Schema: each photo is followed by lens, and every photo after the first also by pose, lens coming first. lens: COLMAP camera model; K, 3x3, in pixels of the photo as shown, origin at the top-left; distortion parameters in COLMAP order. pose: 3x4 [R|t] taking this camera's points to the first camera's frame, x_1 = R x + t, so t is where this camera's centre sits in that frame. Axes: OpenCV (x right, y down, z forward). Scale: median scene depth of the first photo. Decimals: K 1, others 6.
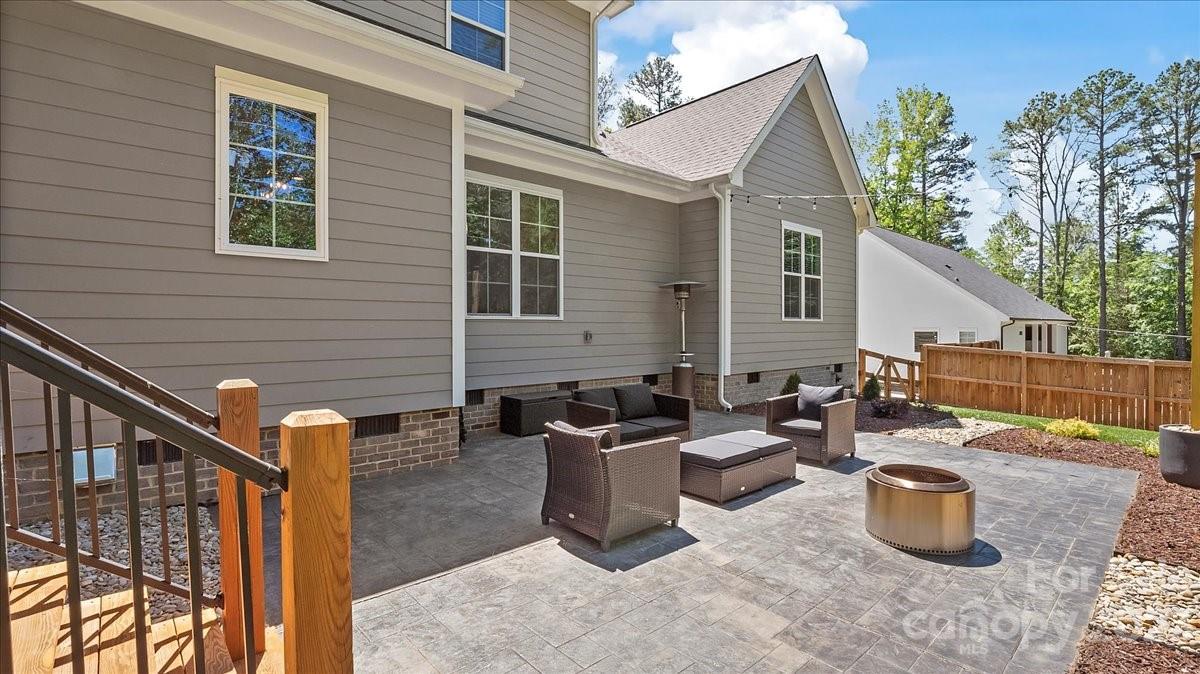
lens RADIAL K [[535.2, 0, 607.2], [0, 535.2, 337.3], [0, 0, 1]] dist [-0.004828, -0.001299]
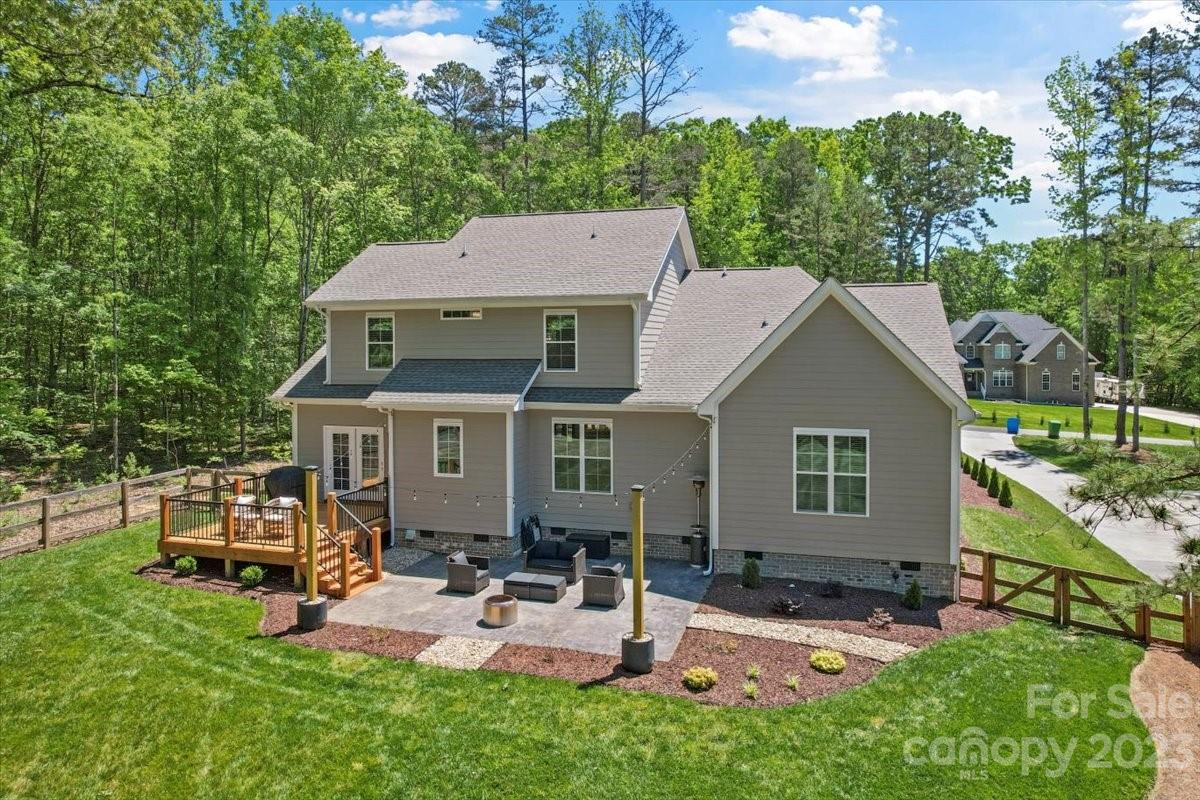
lens RADIAL K [[767.8, 0, 605.9], [0, 767.8, 370.3], [0, 0, 1]] dist [-0.030964, 0.013748]
pose [[0.520131, 0.022167, -0.853799, 1.977000], [-0.015686, 0.999742, 0.016401, -0.468461], [0.853942, 0.004862, 0.520345, -0.284225]]
